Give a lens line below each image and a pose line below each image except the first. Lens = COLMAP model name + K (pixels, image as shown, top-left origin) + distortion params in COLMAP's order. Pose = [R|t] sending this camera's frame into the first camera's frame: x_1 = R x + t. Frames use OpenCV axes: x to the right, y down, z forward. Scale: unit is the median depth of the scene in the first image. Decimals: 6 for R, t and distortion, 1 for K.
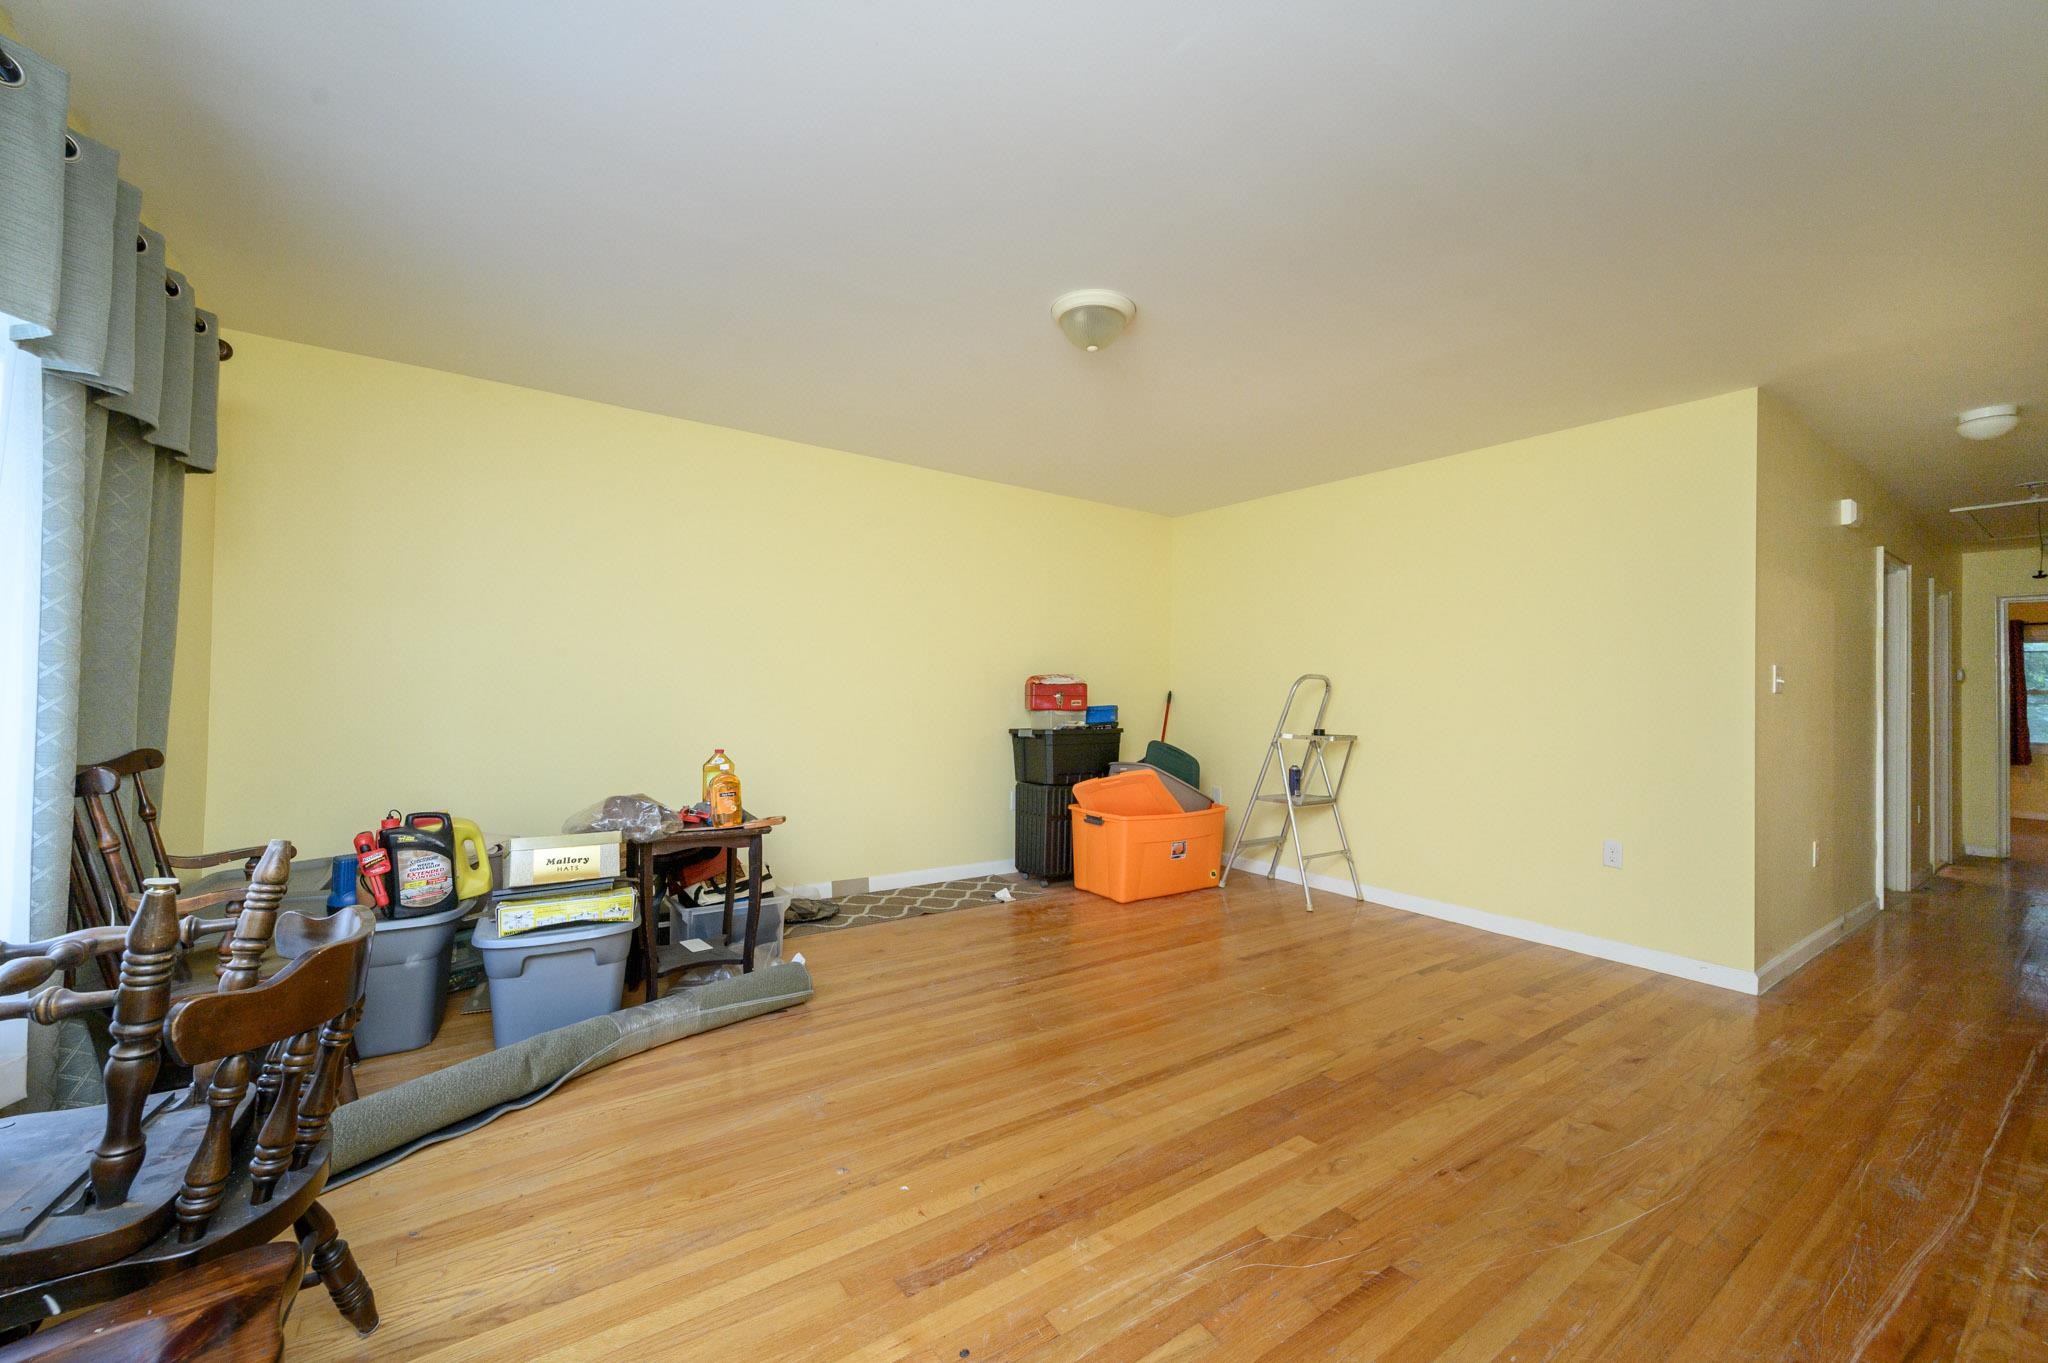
lens RADIAL K [[809.2, 0, 1018.9], [0, 809.2, 675.2], [0, 0, 1]] dist [-0.000556, 0.000372]
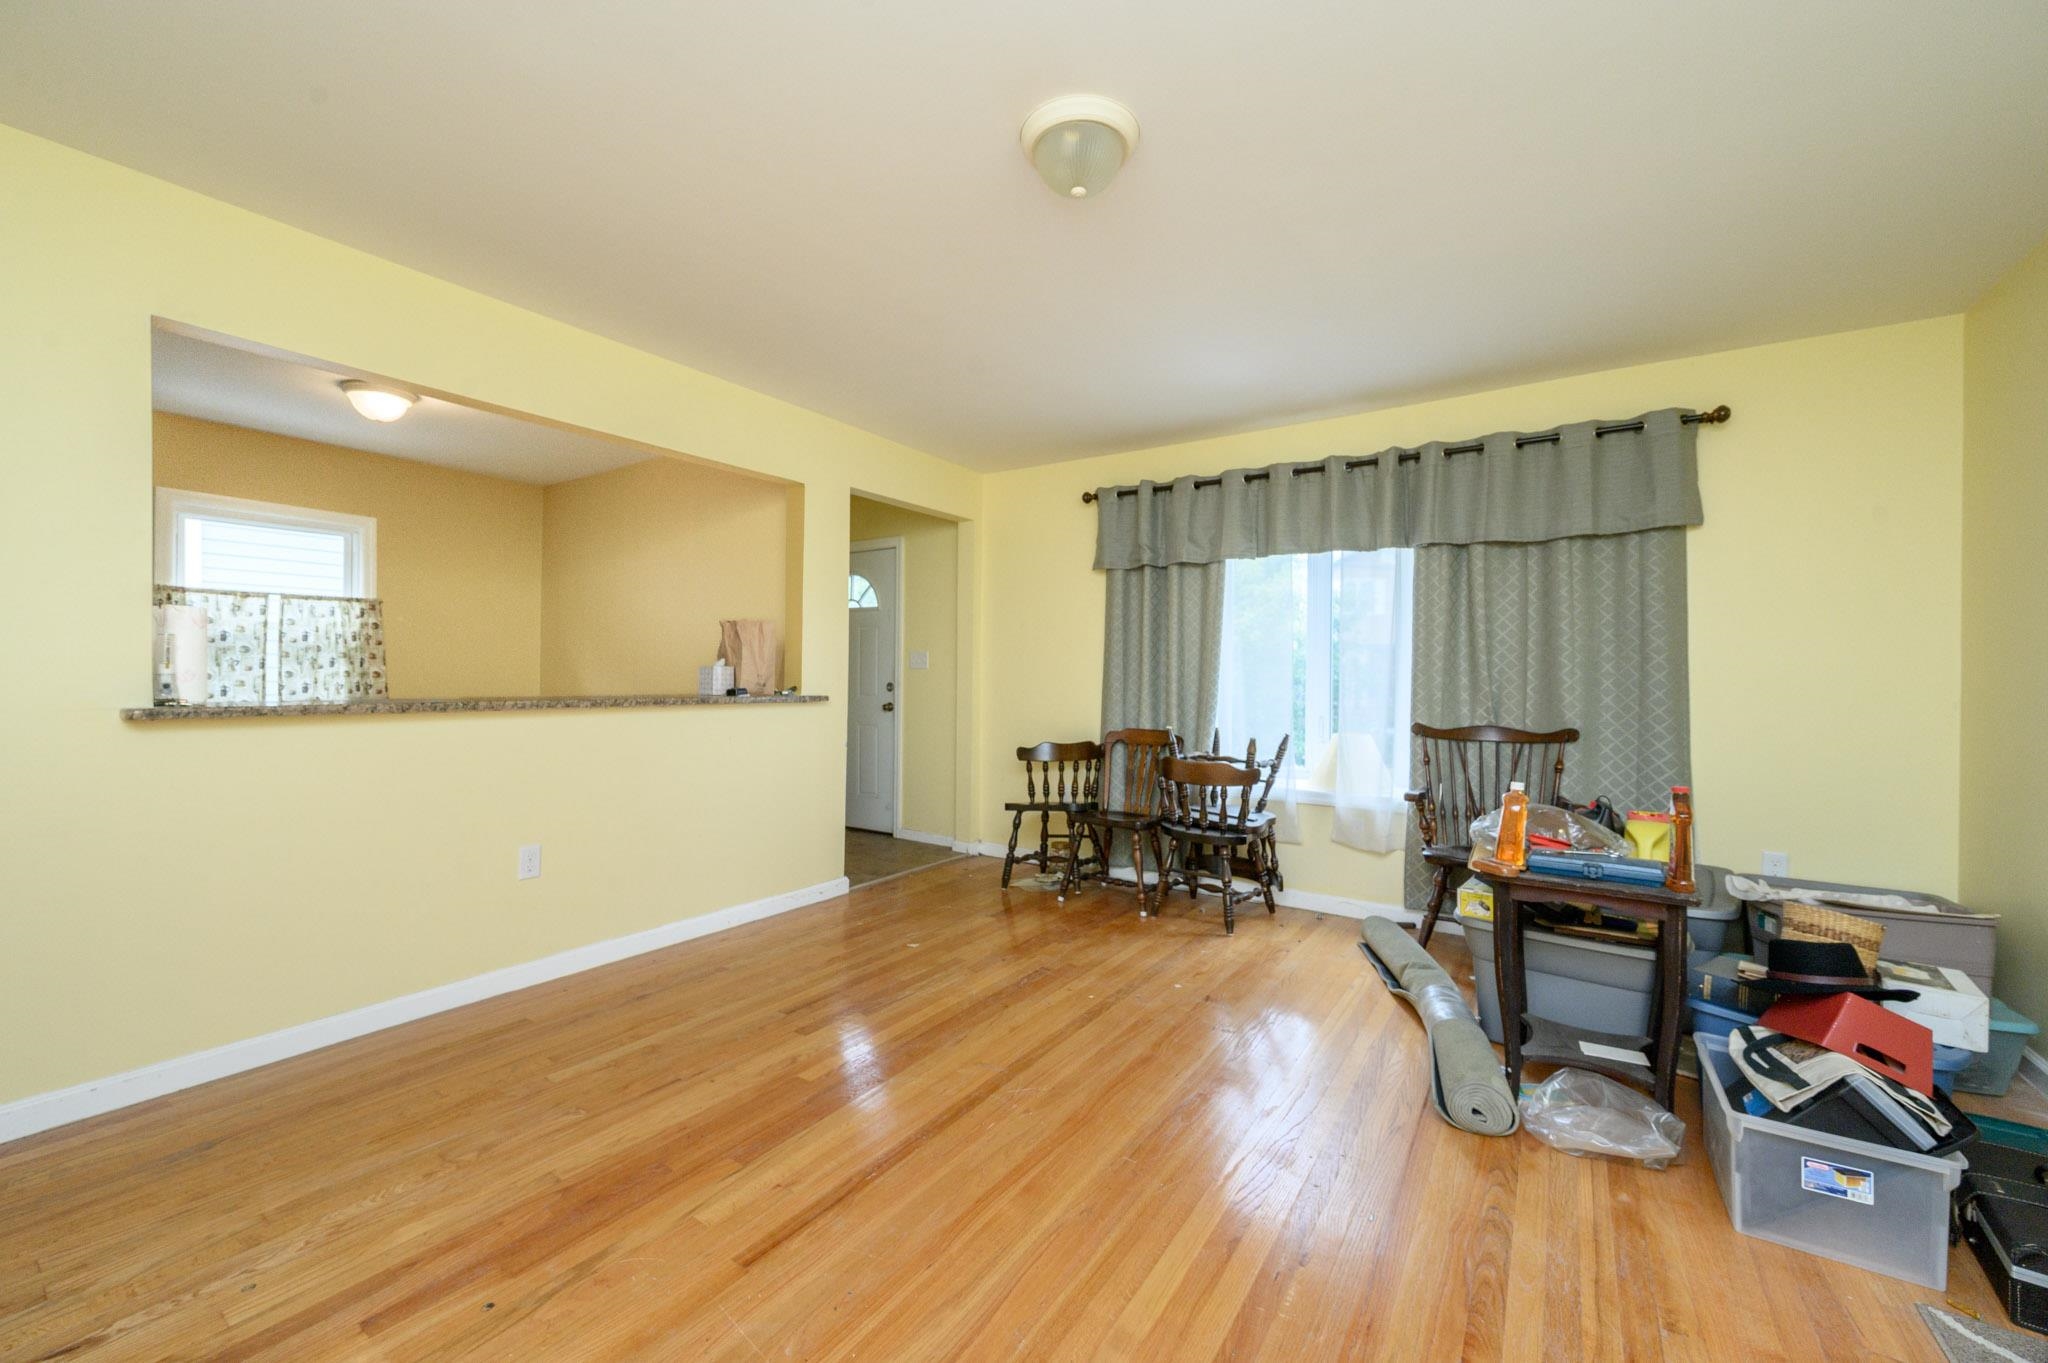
lens RADIAL K [[809.2, 0, 1018.9], [0, 809.2, 675.2], [0, 0, 1]] dist [-0.000556, 0.000372]
pose [[-0.935245, -0.034686, -0.352299, 0.408563], [-0.027188, 0.999287, -0.026210, 0.047244], [0.352957, -0.014934, -0.935520, 1.776032]]
